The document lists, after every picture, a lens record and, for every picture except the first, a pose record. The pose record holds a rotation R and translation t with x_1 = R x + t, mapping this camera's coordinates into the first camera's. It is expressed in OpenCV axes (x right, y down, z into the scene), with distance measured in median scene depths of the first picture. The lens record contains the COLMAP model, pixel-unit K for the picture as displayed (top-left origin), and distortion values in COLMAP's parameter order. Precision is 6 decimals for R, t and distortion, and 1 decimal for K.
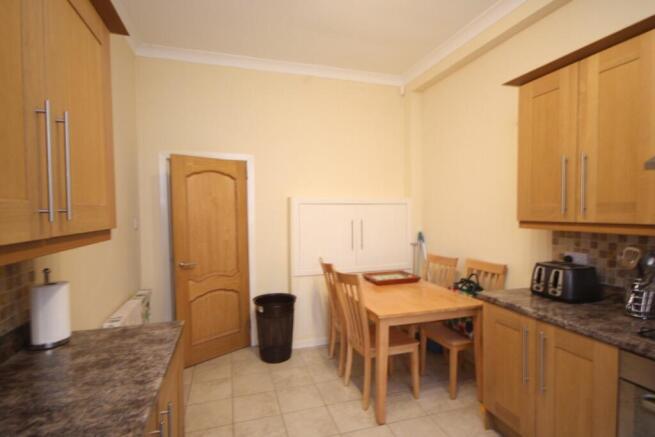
lens RADIAL K [[332.7, 0, 329.8], [0, 332.7, 222.5], [0, 0, 1]] dist [0.002607, 0.000848]
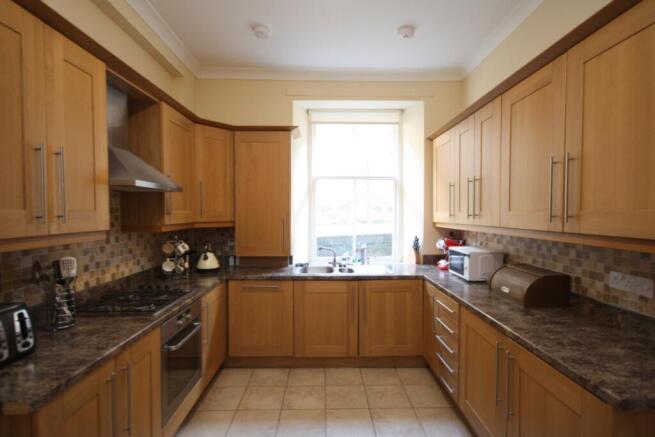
lens RADIAL K [[332.7, 0, 329.8], [0, 332.7, 222.5], [0, 0, 1]] dist [0.002607, 0.000848]
pose [[-0.960208, -0.003070, 0.279270, -0.103932], [0.014710, 0.997996, 0.061547, -0.078115], [-0.278899, 0.063206, -0.958238, 1.829829]]
